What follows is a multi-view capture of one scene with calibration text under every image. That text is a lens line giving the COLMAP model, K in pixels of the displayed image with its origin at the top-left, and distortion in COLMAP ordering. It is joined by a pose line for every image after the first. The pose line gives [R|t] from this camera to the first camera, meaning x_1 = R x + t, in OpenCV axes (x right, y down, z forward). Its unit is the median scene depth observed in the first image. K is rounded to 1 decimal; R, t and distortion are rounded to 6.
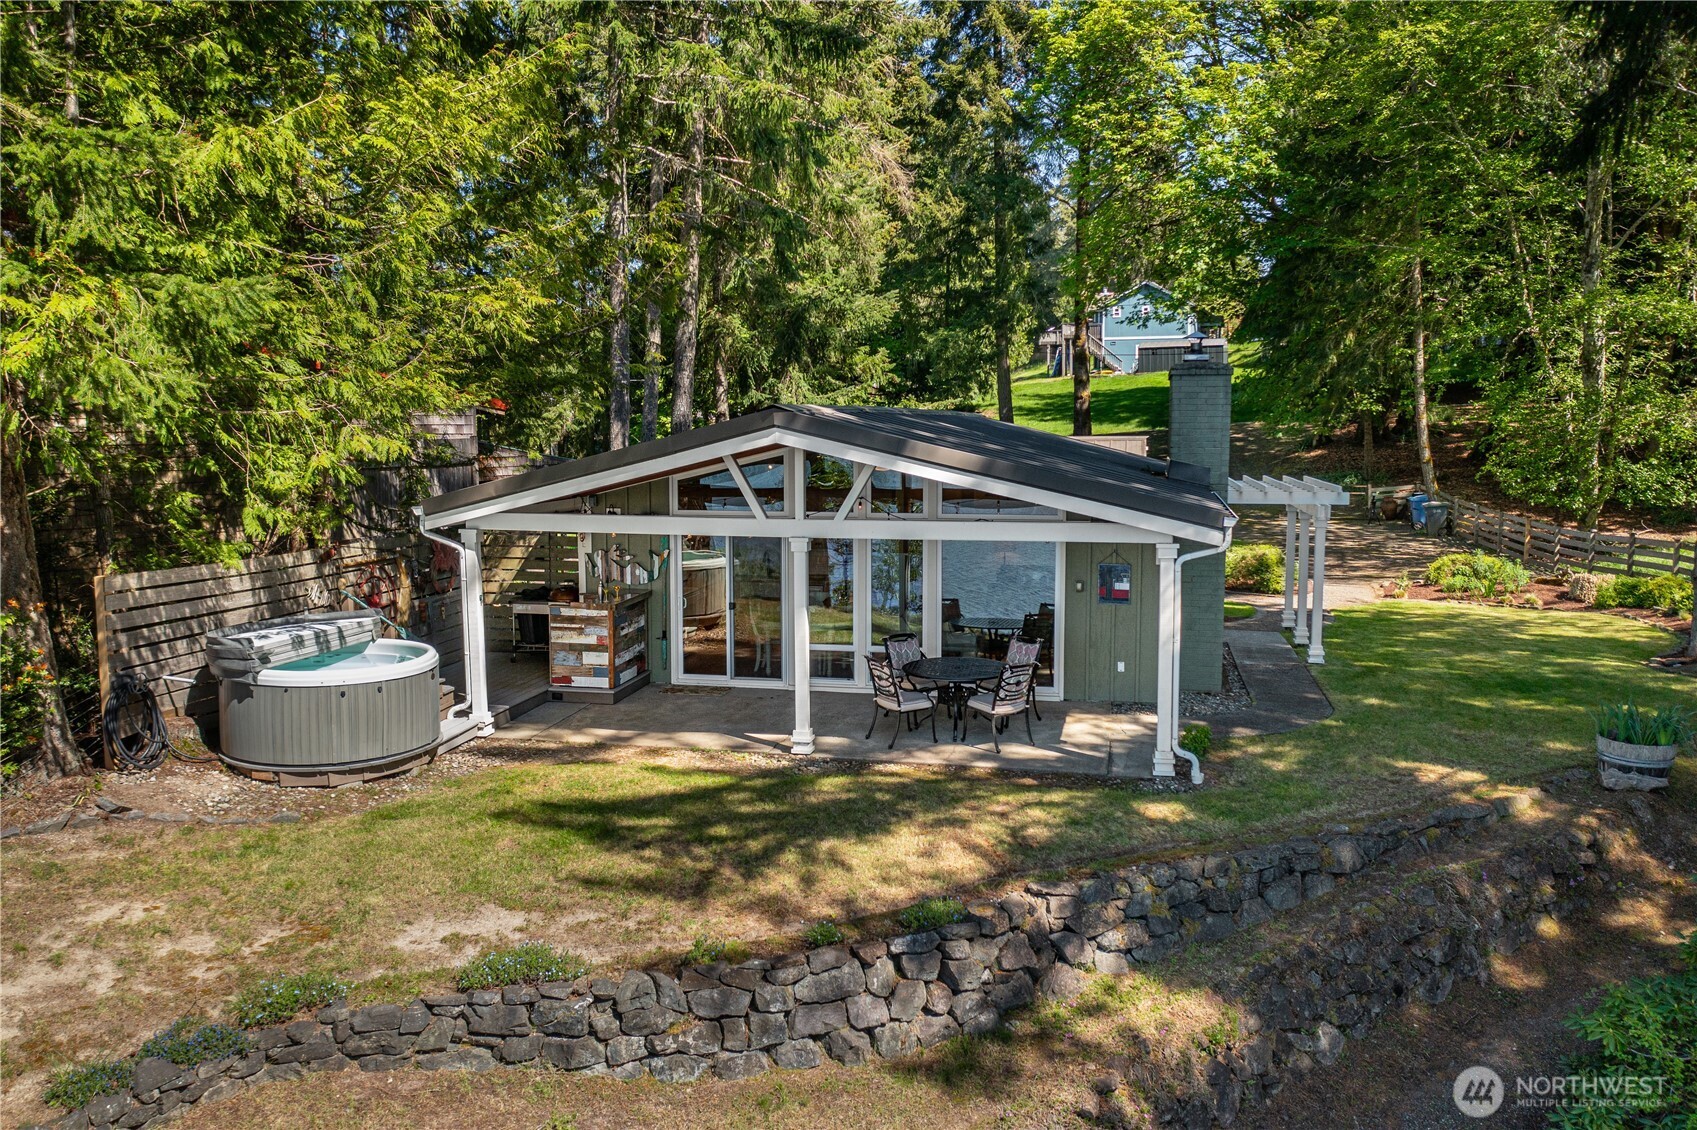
lens RADIAL K [[1363.2, 0, 848.5], [0, 1363.2, 565.0], [0, 0, 1]] dist [-0.001931, -0.015568]
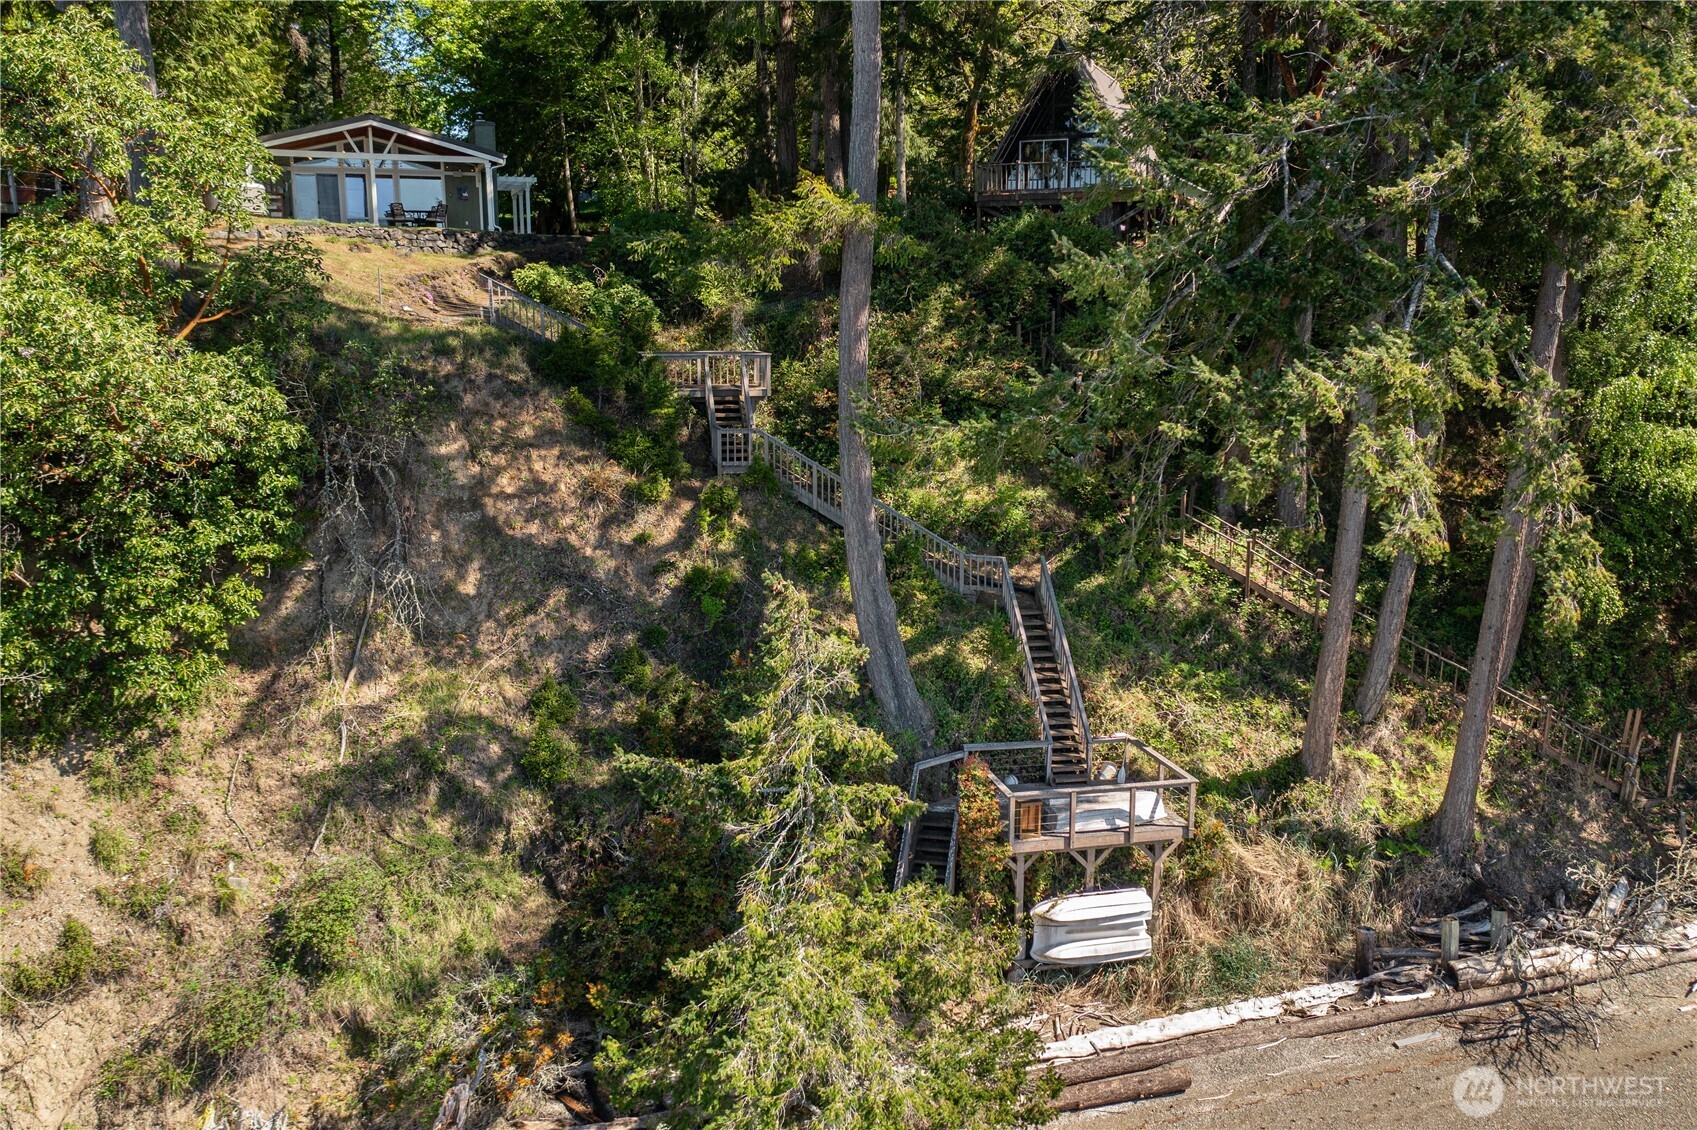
lens RADIAL K [[1363.2, 0, 848.5], [0, 1363.2, 565.0], [0, 0, 1]] dist [-0.001931, -0.015568]
pose [[0.837670, -0.100678, 0.536817, -0.328628], [0.060147, 0.993890, 0.092545, 0.252603], [-0.542855, -0.045234, 0.838608, -0.837381]]
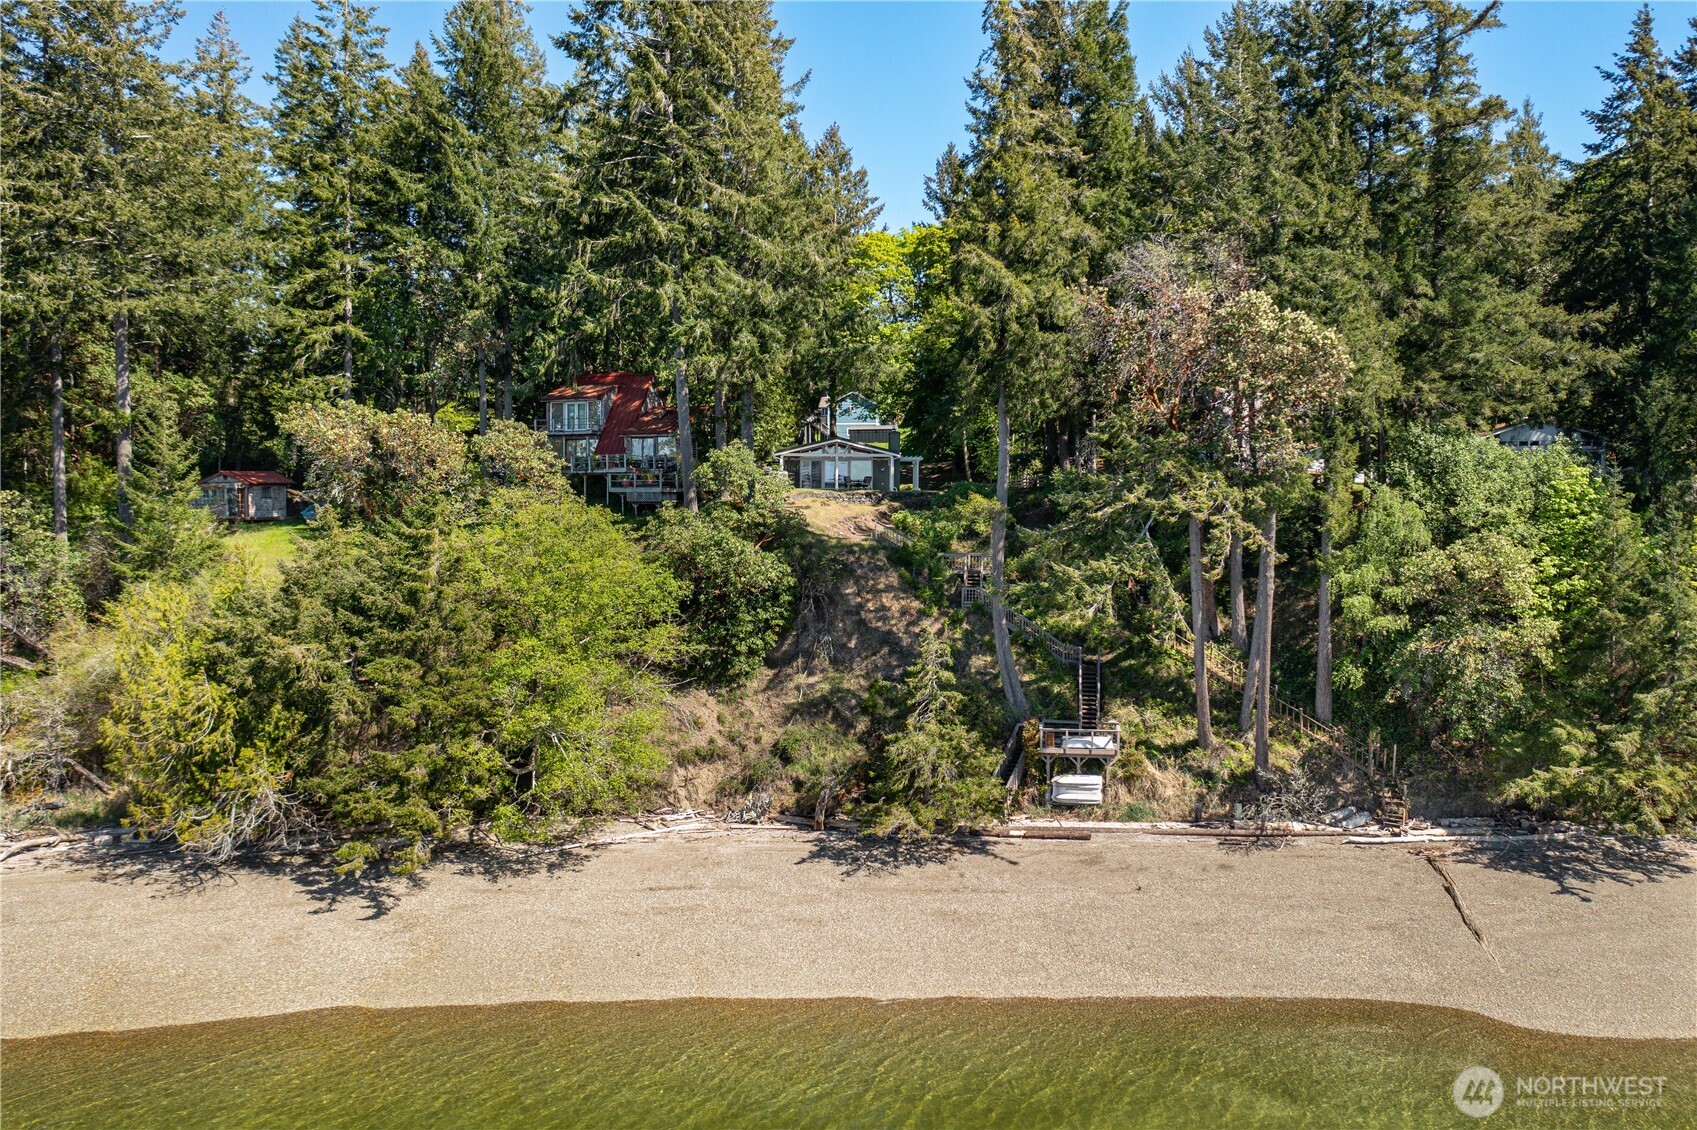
lens RADIAL K [[1363.2, 0, 848.5], [0, 1363.2, 565.0], [0, 0, 1]] dist [-0.001931, -0.015568]
pose [[0.972441, -0.003981, 0.233115, -0.537741], [0.018113, 0.998122, -0.058515, 0.317823], [-0.232444, 0.061124, 0.970687, -1.887232]]
